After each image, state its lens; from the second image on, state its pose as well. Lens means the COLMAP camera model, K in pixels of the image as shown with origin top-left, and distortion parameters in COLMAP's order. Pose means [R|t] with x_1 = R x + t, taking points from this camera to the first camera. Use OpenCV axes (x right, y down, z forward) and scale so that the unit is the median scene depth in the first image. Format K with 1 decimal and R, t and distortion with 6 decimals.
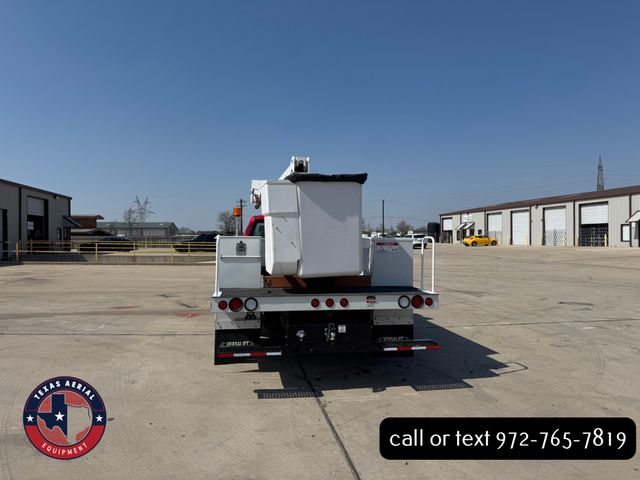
lens RADIAL K [[449.0, 0, 317.0], [0, 449.0, 238.6], [0, 0, 1]] dist [0.082140, -0.110520]
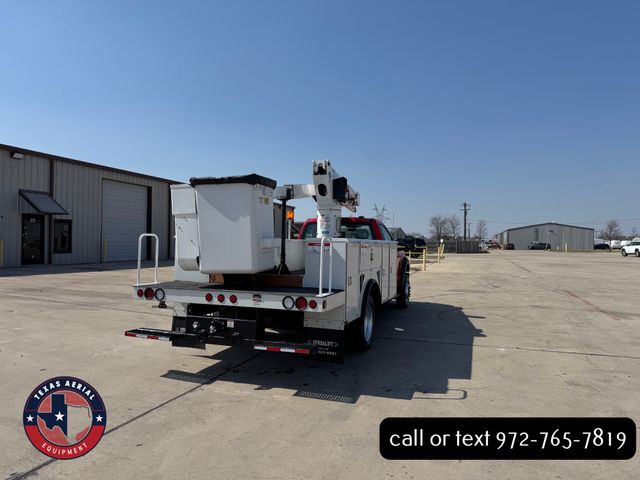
lens RADIAL K [[449.0, 0, 316.9], [0, 449.0, 240.4], [0, 0, 1]] dist [0.082140, -0.110520]
pose [[0.866362, 0.006484, -0.499374, 0.744858], [-0.010524, 0.999931, -0.005275, 0.009674], [0.499306, 0.009825, 0.866370, 0.187340]]
